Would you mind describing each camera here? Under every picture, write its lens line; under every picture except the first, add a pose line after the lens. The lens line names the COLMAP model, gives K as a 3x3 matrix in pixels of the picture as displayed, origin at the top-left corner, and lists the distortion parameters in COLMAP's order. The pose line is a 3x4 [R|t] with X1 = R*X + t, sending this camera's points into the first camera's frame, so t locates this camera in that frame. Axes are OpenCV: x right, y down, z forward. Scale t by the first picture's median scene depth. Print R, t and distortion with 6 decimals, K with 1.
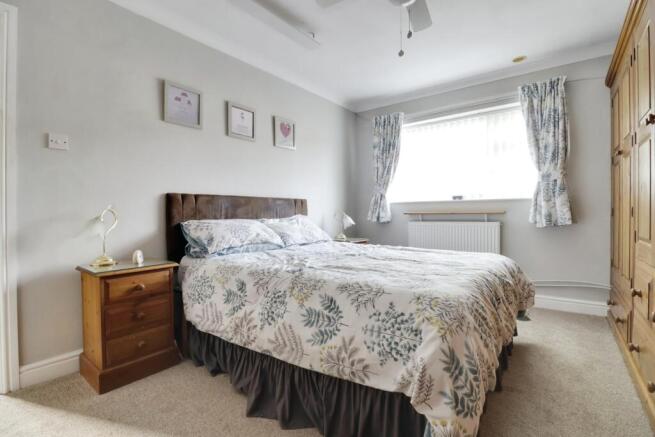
lens RADIAL K [[310.8, 0, 327.5], [0, 310.8, 202.1], [0, 0, 1]] dist [0.067609, -0.000062]
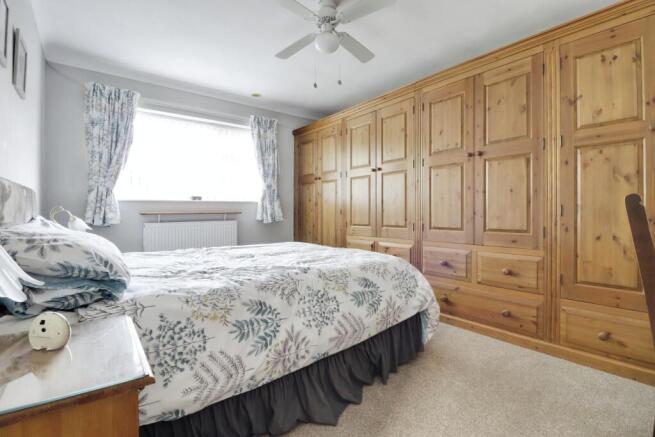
lens RADIAL K [[312.5, 0, 327.5], [0, 312.5, 218.5], [0, 0, 1]] dist [-0.025605, -0.000006]
pose [[0.266382, -0.013828, 0.963768, -0.554667], [-0.028980, 0.999330, 0.022348, 0.020519], [-0.963432, -0.033883, 0.265803, 0.372068]]
